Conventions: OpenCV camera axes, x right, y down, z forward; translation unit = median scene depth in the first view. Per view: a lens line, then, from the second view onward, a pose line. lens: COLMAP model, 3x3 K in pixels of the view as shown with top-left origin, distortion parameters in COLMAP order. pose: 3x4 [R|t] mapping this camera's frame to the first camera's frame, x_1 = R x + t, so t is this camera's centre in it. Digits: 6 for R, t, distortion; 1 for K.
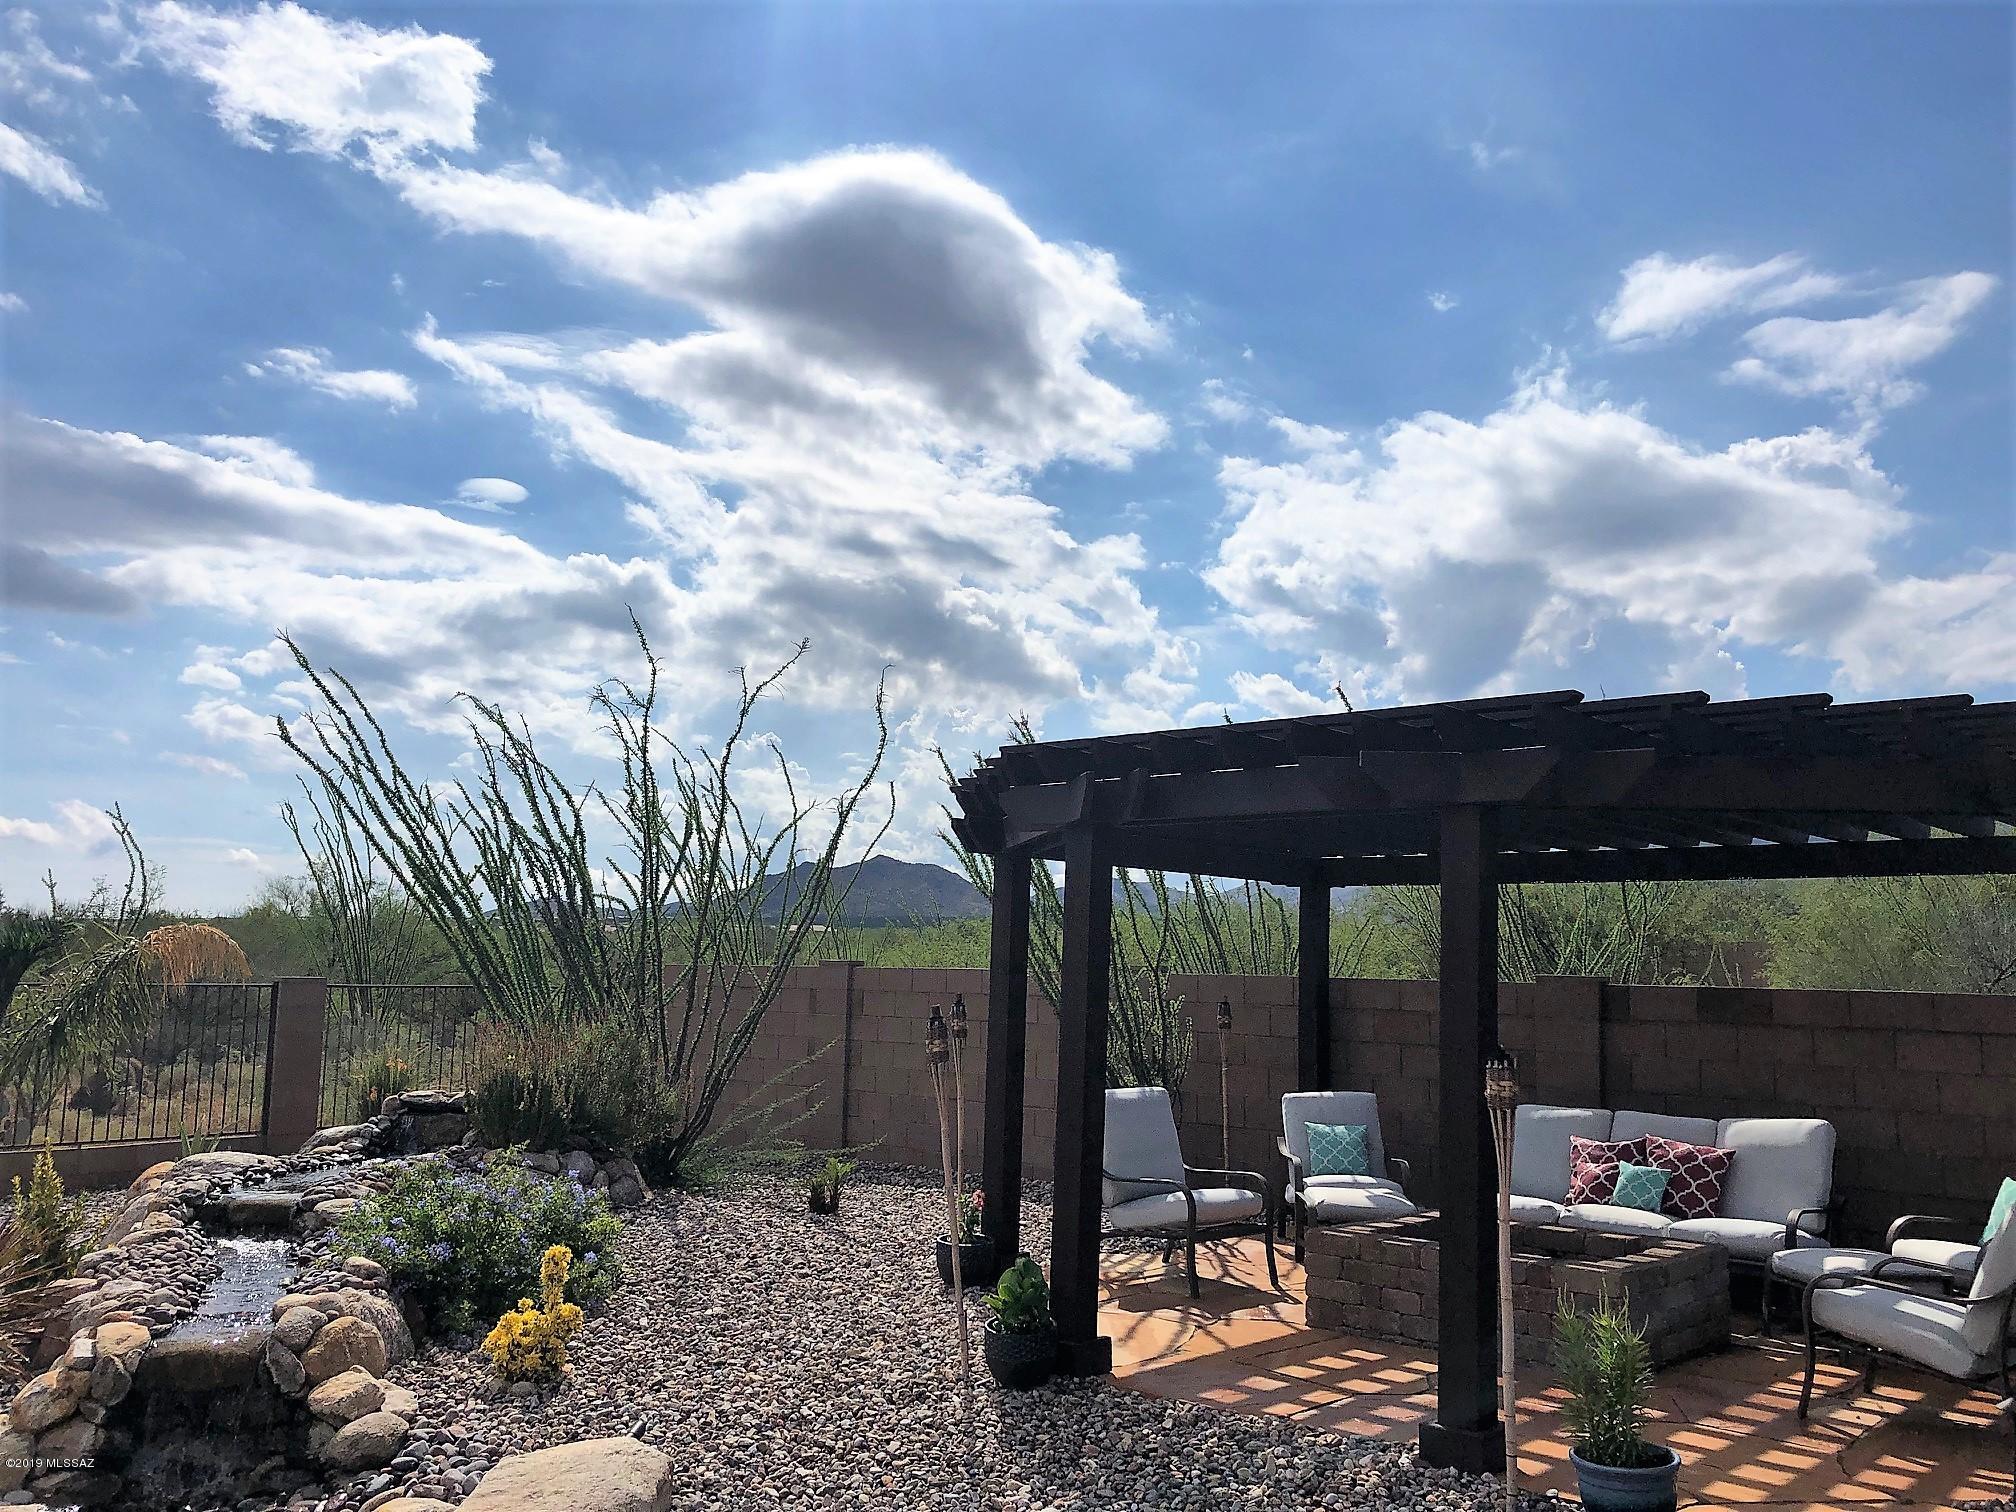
lens RADIAL K [[1620.7, 0, 1008.1], [0, 1620.7, 812.9], [0, 0, 1]] dist [0.003411, -0.011380]
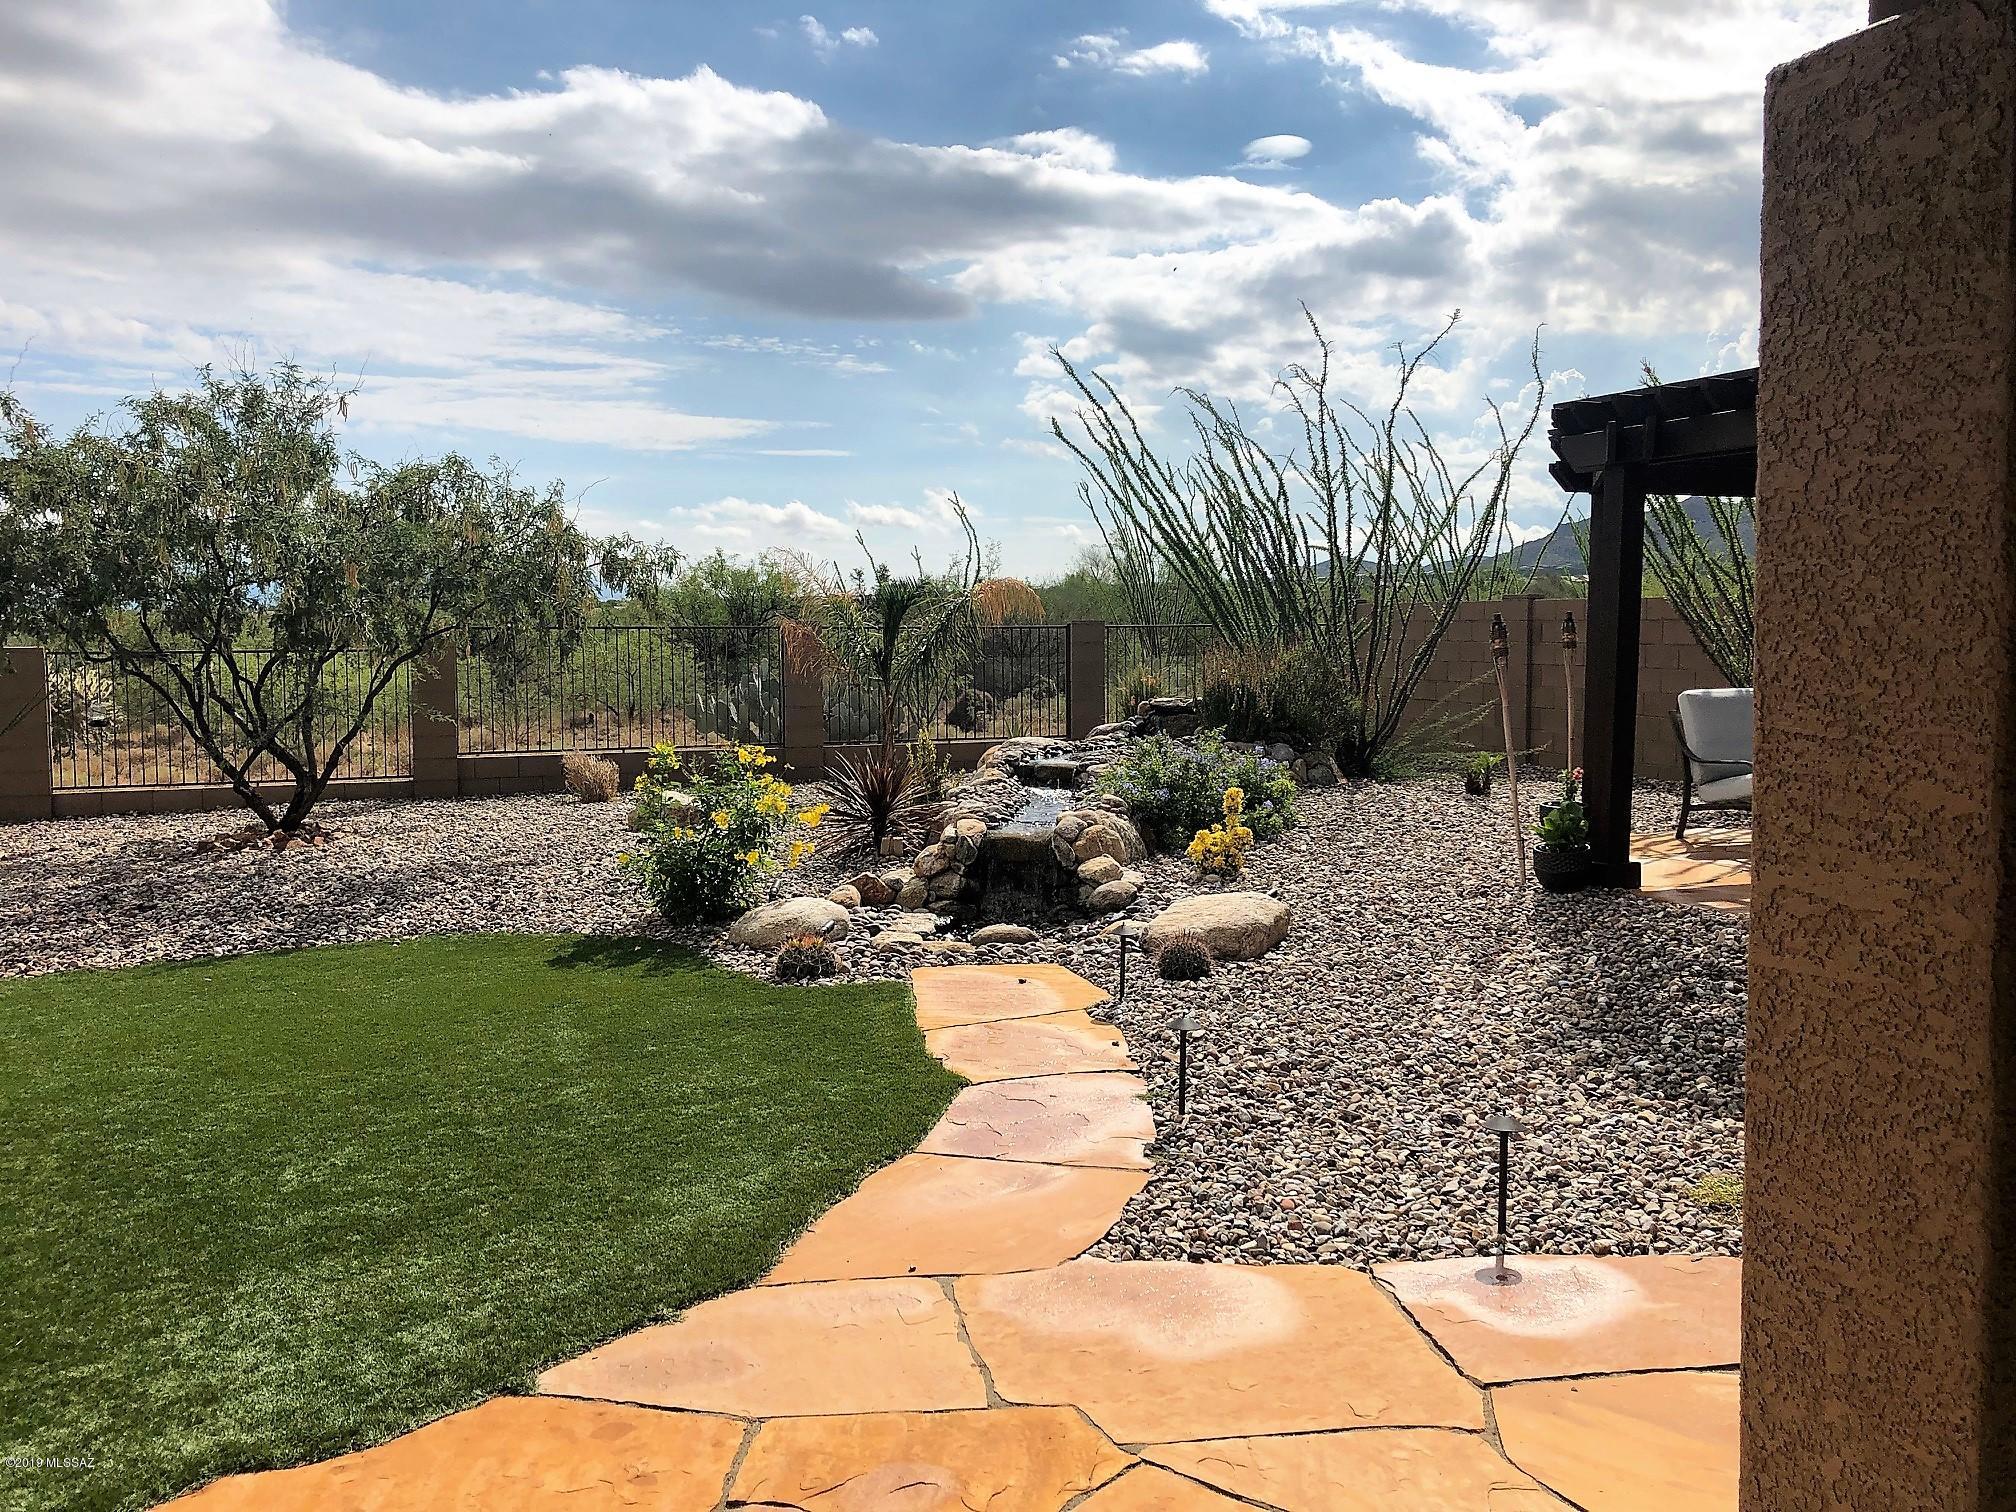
lens RADIAL K [[1619.4, 0, 1009.2], [0, 1619.4, 747.9], [0, 0, 1]] dist [0.142760, -0.405002]
pose [[0.884624, 0.010860, -0.466179, 0.136676], [0.067928, 0.986063, 0.151873, -0.000168], [0.461332, -0.166017, 0.871557, -0.216428]]
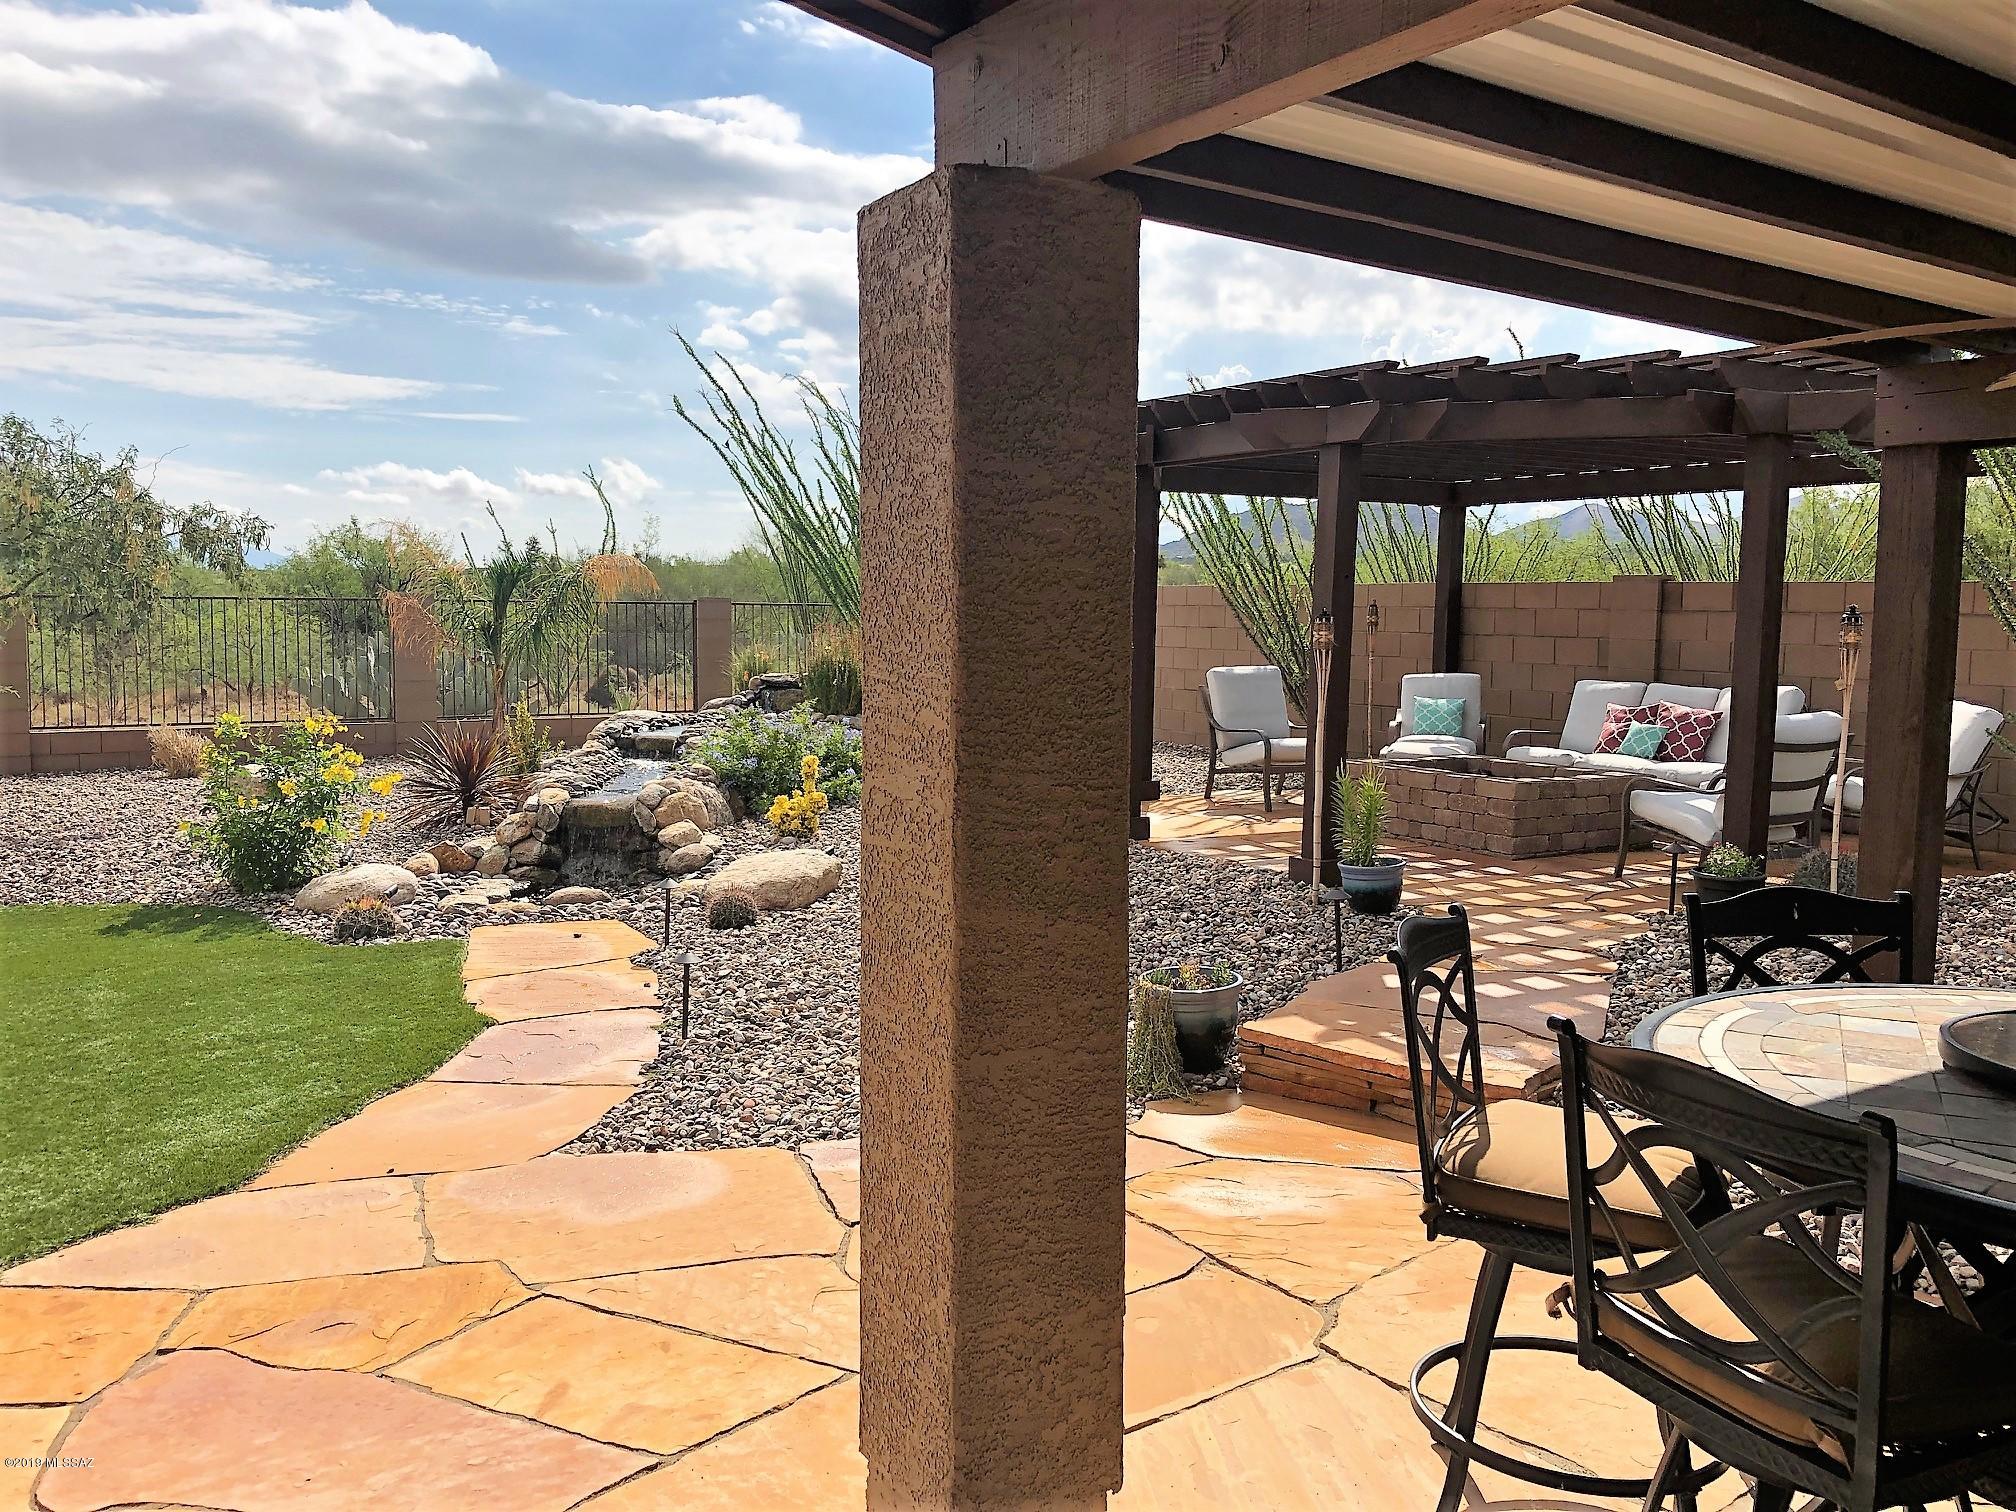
lens RADIAL K [[1634.0, 0, 1034.2], [0, 1634.0, 760.7], [0, 0, 1]] dist [0.004729, 0.012141]
pose [[0.960557, 0.014687, -0.277696, 0.224270], [0.037767, 0.982462, 0.182598, -0.002248], [0.275508, -0.185884, 0.943156, -0.255238]]
